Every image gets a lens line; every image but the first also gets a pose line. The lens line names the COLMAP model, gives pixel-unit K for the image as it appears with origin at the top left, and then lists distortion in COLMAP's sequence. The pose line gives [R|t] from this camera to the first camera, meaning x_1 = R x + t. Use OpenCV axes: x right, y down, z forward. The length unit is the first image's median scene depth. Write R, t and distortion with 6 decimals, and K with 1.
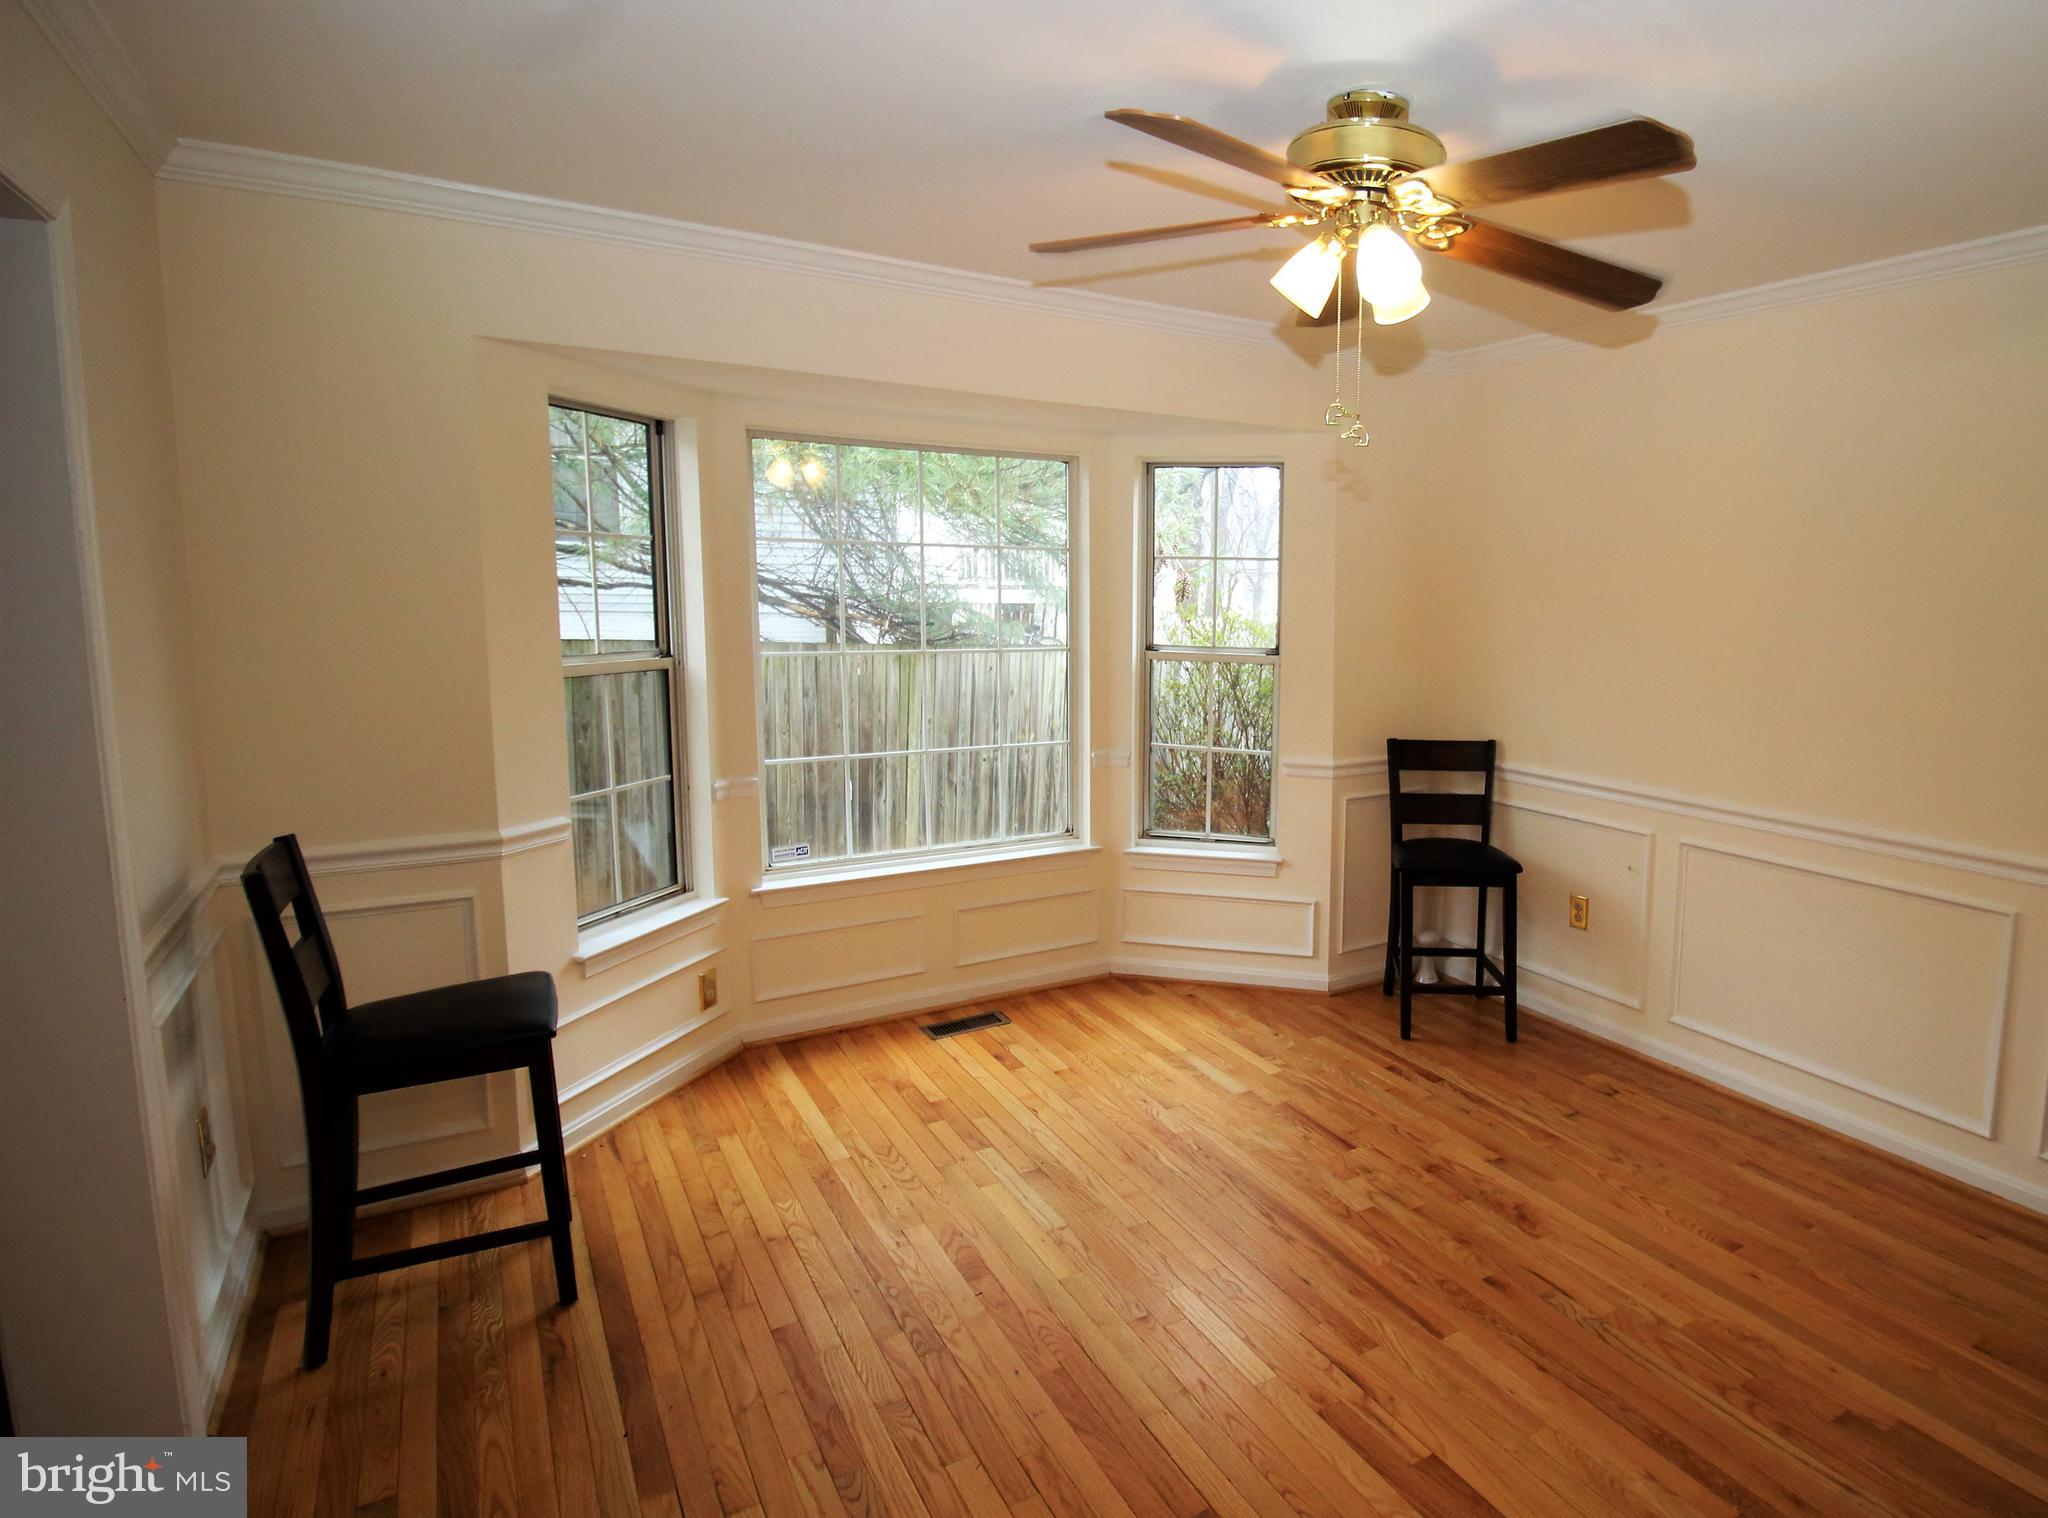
lens RADIAL K [[1216.2, 0, 1024.3], [0, 1216.2, 758.2], [0, 0, 1]] dist [0.035471, -0.000587]
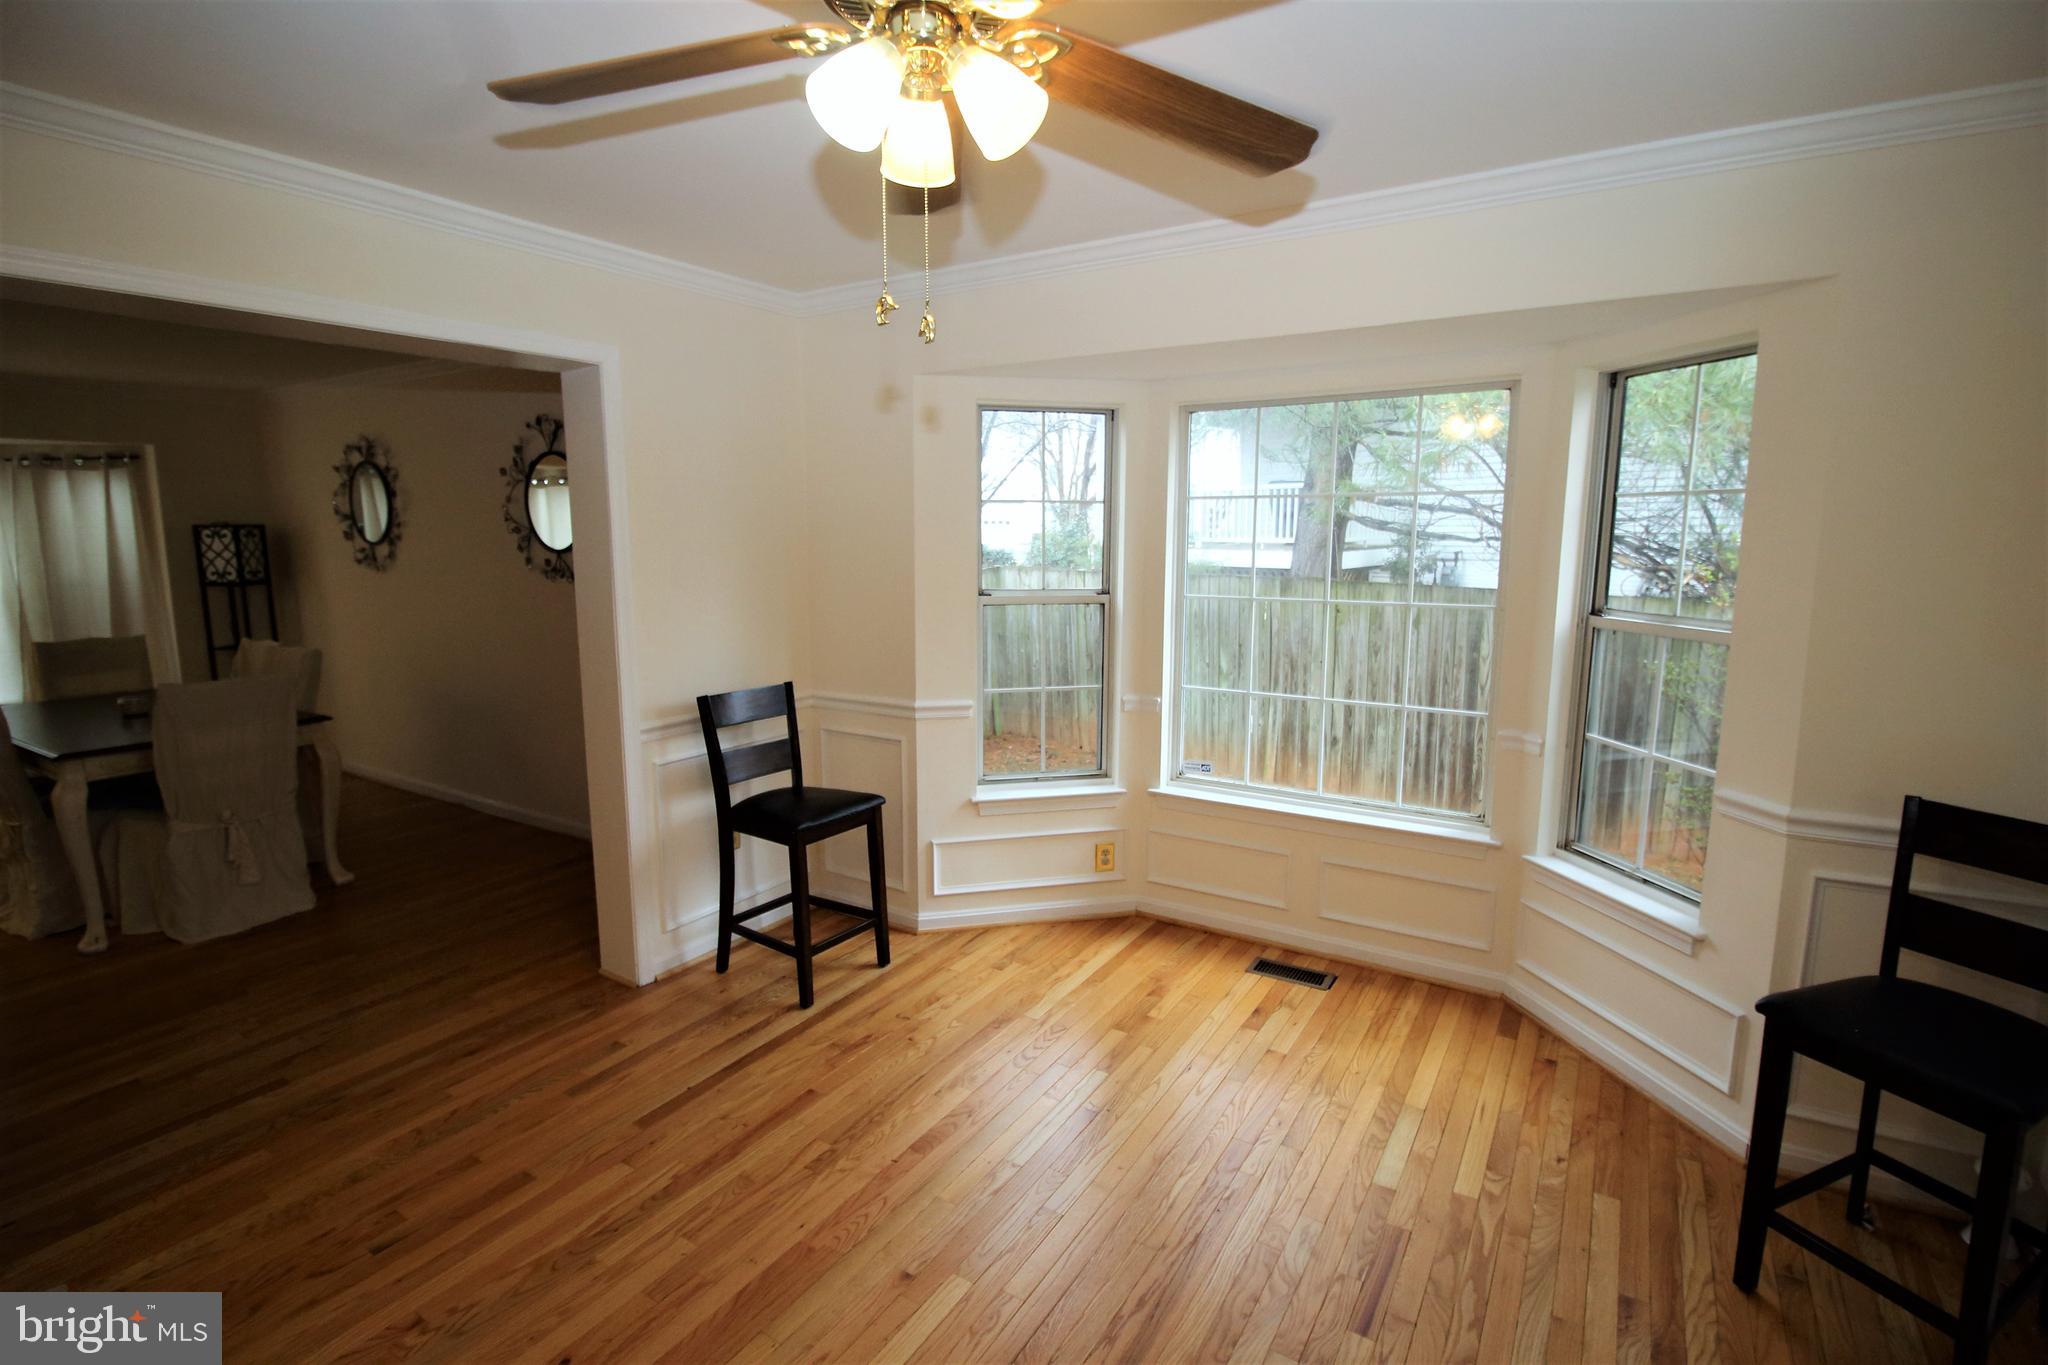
lens RADIAL K [[871.1, 0, 1025.5], [0, 871.1, 666.2], [0, 0, 1]] dist [0.000636, -0.001143]
pose [[0.500930, 0.115370, -0.857764, 0.459621], [-0.115086, 0.991154, 0.066101, -0.058069], [0.857802, 0.065604, 0.509776, 0.459712]]
